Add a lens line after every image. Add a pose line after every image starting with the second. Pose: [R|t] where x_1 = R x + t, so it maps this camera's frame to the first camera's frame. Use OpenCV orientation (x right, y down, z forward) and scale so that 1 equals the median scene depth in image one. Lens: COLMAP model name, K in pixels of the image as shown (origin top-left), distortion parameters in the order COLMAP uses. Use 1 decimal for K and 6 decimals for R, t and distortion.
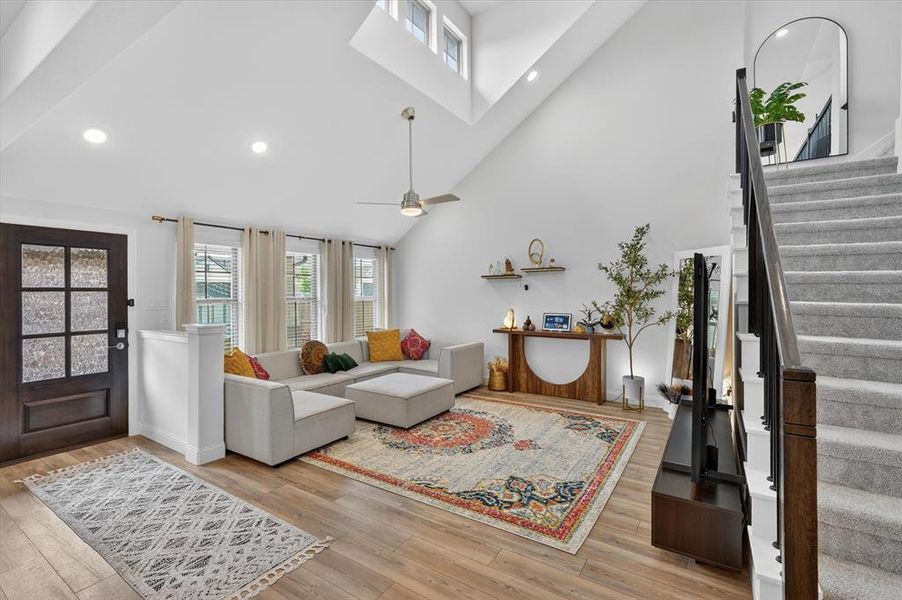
lens RADIAL K [[404.6, 0, 450.2], [0, 404.6, 292.4], [0, 0, 1]] dist [-0.010164, 0.004457]
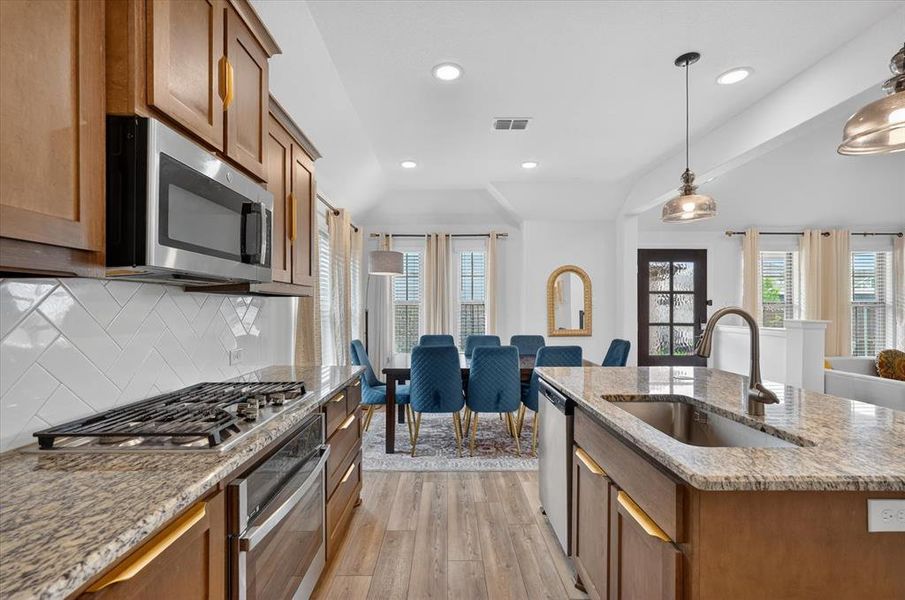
lens RADIAL K [[406.0, 0, 453.2], [0, 406.0, 304.2], [0, 0, 1]] dist [-0.010164, 0.004457]
pose [[0.557713, 0.001416, -0.830033, -0.211675], [-0.006738, 0.999973, -0.002821, 0.042813], [0.830007, 0.007166, 0.557708, -0.402051]]
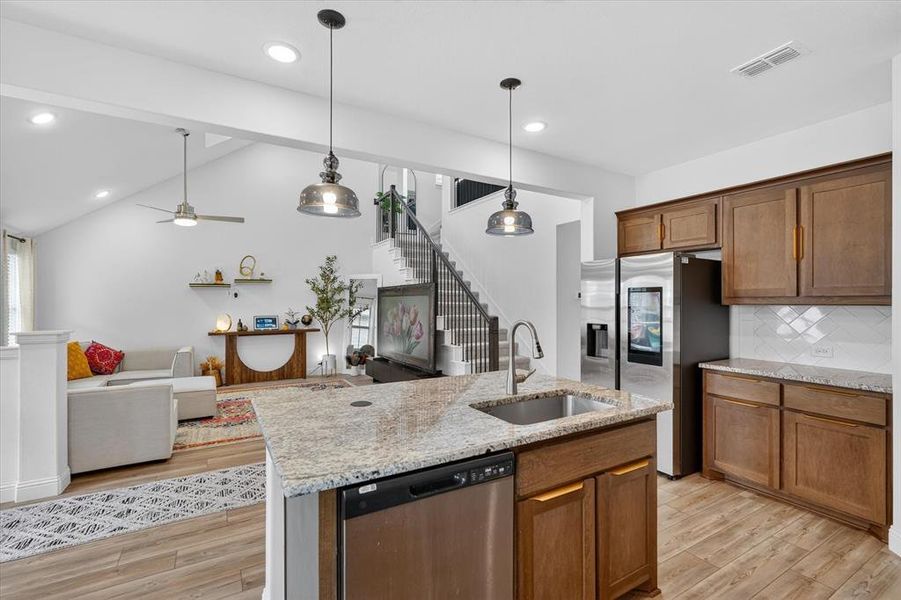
lens RADIAL K [[404.2, 0, 446.2], [0, 404.2, 300.2], [0, 0, 1]] dist [-0.010164, 0.004457]
pose [[0.453176, 0.004883, 0.891408, -0.929832], [0.003078, 0.999970, -0.007042, 0.020371], [-0.891416, 0.005935, 0.453148, -0.117913]]
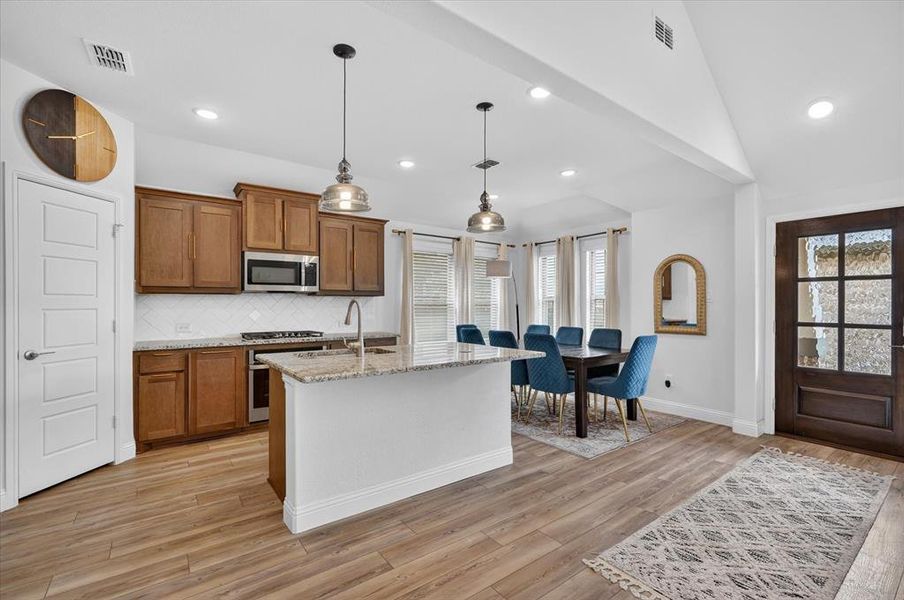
lens RADIAL K [[405.5, 0, 452.7], [0, 405.5, 300.8], [0, 0, 1]] dist [-0.010164, 0.004457]
pose [[-0.343926, -0.003463, -0.938990, 0.253417], [-0.001786, 0.999994, -0.003034, 0.050376], [0.938995, 0.000633, -0.343930, 0.468990]]
